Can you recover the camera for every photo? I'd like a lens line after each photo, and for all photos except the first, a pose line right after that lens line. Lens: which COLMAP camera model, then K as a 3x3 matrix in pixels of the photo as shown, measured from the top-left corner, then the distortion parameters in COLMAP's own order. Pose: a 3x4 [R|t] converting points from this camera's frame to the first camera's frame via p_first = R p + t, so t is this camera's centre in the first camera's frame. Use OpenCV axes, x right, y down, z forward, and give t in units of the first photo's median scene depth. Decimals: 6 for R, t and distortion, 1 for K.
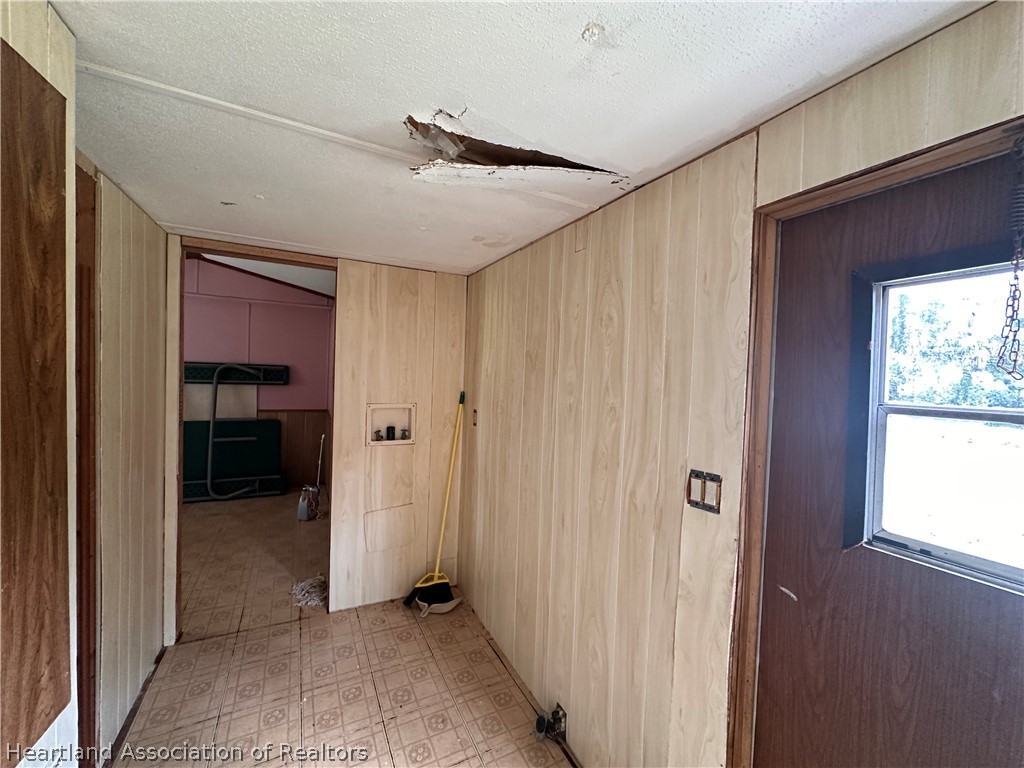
lens RADIAL K [[410.3, 0, 512.0], [0, 410.3, 384.0], [0, 0, 1]] dist [-0.009233, 0.002538]
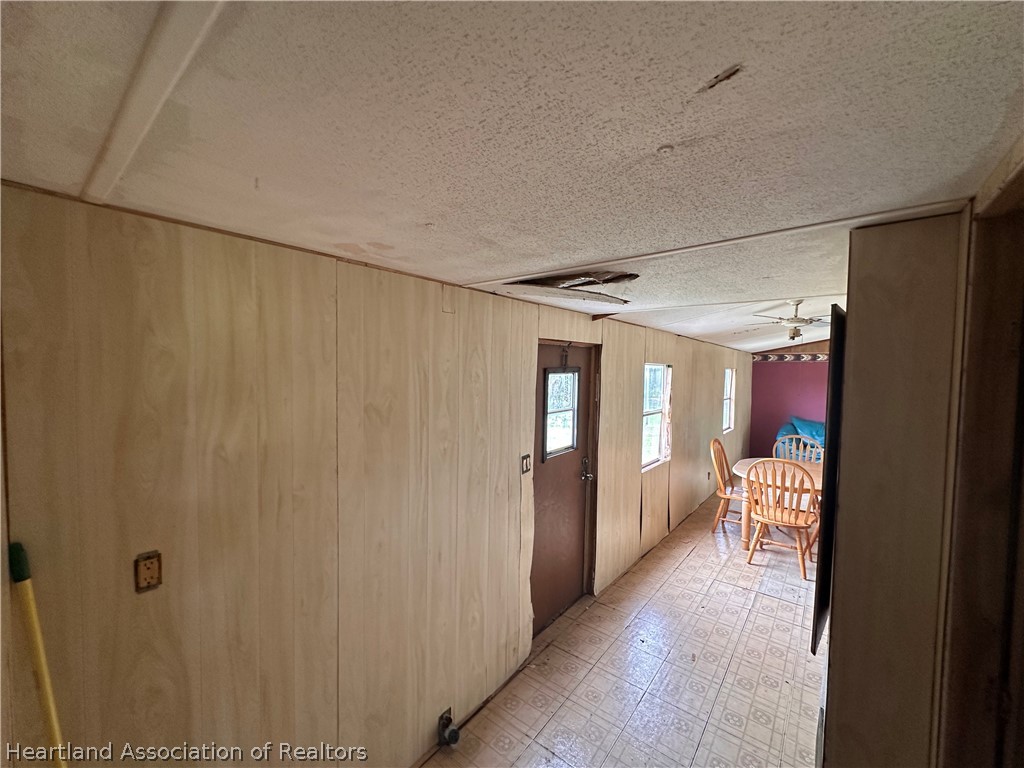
lens RADIAL K [[410.3, 0, 512.0], [0, 410.3, 384.0], [0, 0, 1]] dist [-0.009233, 0.002538]
pose [[-0.402424, -0.079985, 0.911952, -0.932371], [0.000349, 0.996162, 0.087525, -0.222540], [-0.915453, 0.035541, -0.400852, 1.267745]]
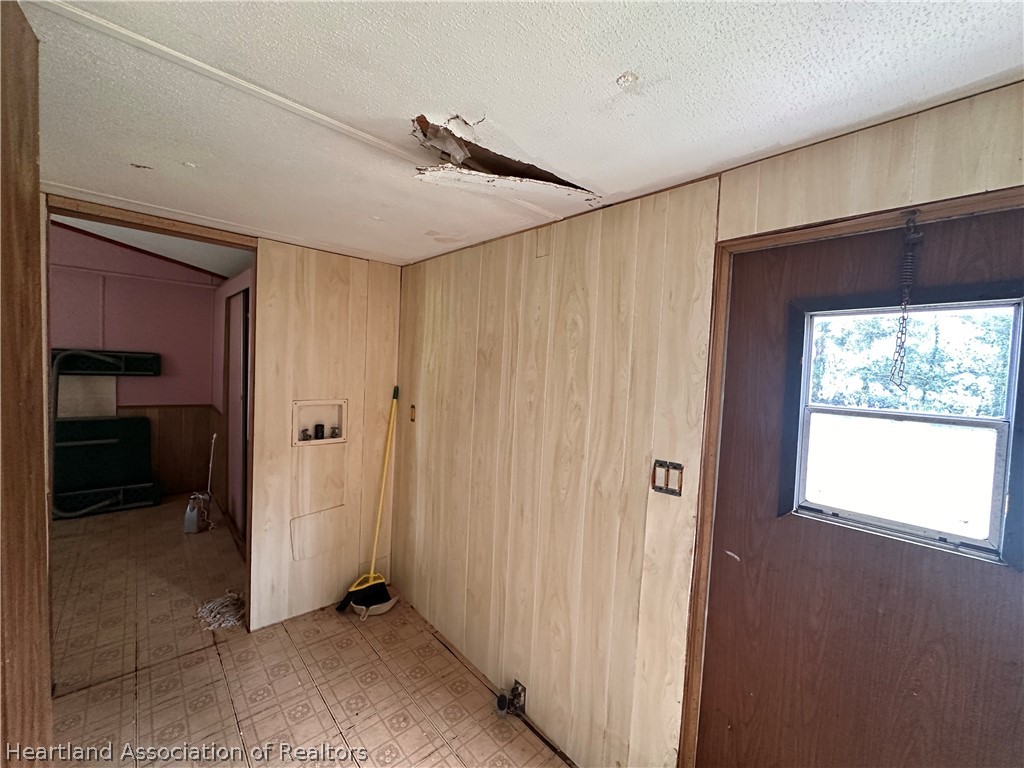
lens RADIAL K [[410.3, 0, 512.0], [0, 410.3, 384.0], [0, 0, 1]] dist [-0.009233, 0.002538]
pose [[0.965969, -0.002266, 0.258647, -0.177836], [-0.005294, 0.999579, 0.028528, -0.026167], [-0.258603, -0.028927, 0.965551, -0.009718]]
